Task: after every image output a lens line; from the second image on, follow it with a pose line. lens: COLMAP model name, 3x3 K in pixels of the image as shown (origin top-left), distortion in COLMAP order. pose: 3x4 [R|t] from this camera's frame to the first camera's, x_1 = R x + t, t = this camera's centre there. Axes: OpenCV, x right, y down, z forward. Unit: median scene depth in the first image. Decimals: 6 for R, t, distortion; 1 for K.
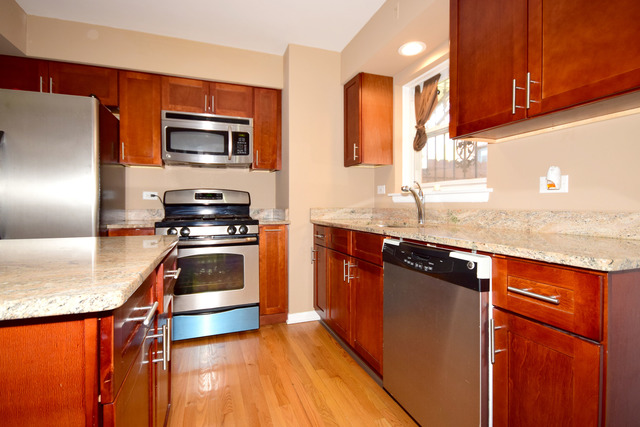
lens RADIAL K [[308.0, 0, 320.9], [0, 308.0, 207.4], [0, 0, 1]] dist [0.010996, -0.008498]
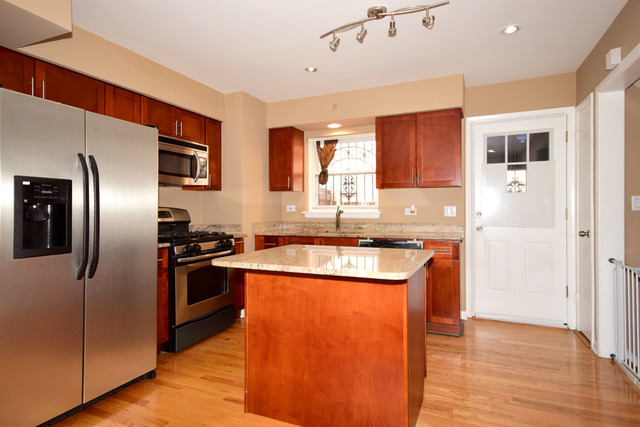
lens RADIAL K [[344.3, 0, 322.8], [0, 344.3, 211.4], [0, 0, 1]] dist [0.006955, 0.004837]
pose [[0.691556, -0.005691, 0.722300, -0.888576], [0.011657, 0.999927, -0.003283, -0.039898], [-0.722228, 0.010690, 0.691572, -0.188123]]
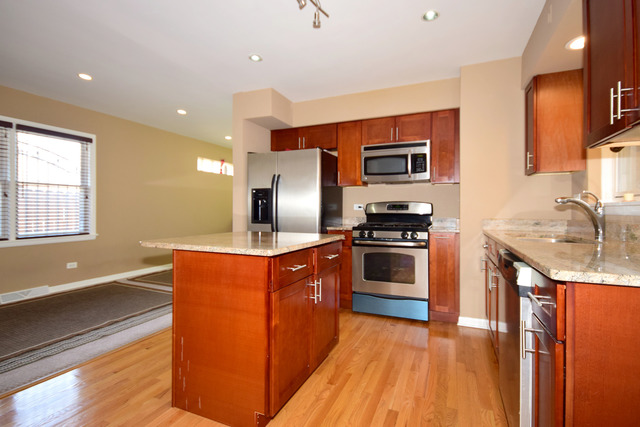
lens RADIAL K [[308.0, 0, 321.3], [0, 308.0, 213.8], [0, 0, 1]] dist [0.010996, -0.008498]
pose [[0.734242, 0.009983, -0.678814, 0.282745], [-0.010386, 0.999940, 0.003472, -0.012429], [0.678808, 0.004501, 0.734302, -0.129844]]
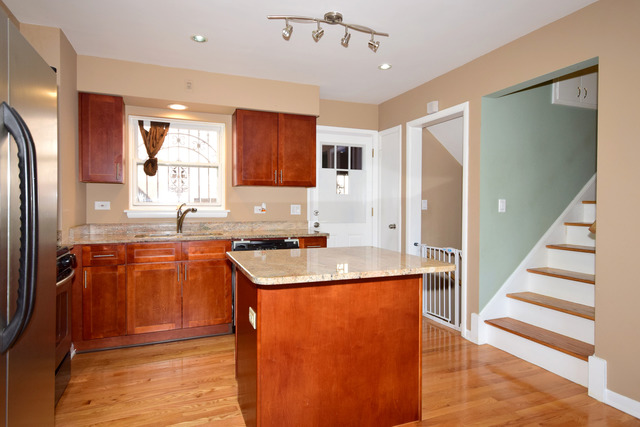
lens RADIAL K [[361.0, 0, 313.3], [0, 361.0, 210.5], [0, 0, 1]] dist [0.009639, 0.004173]
pose [[-0.006857, -0.016155, 0.999846, -1.090115], [0.007052, 0.999844, 0.016203, -0.059541], [-0.999952, 0.007162, -0.006742, 0.333302]]
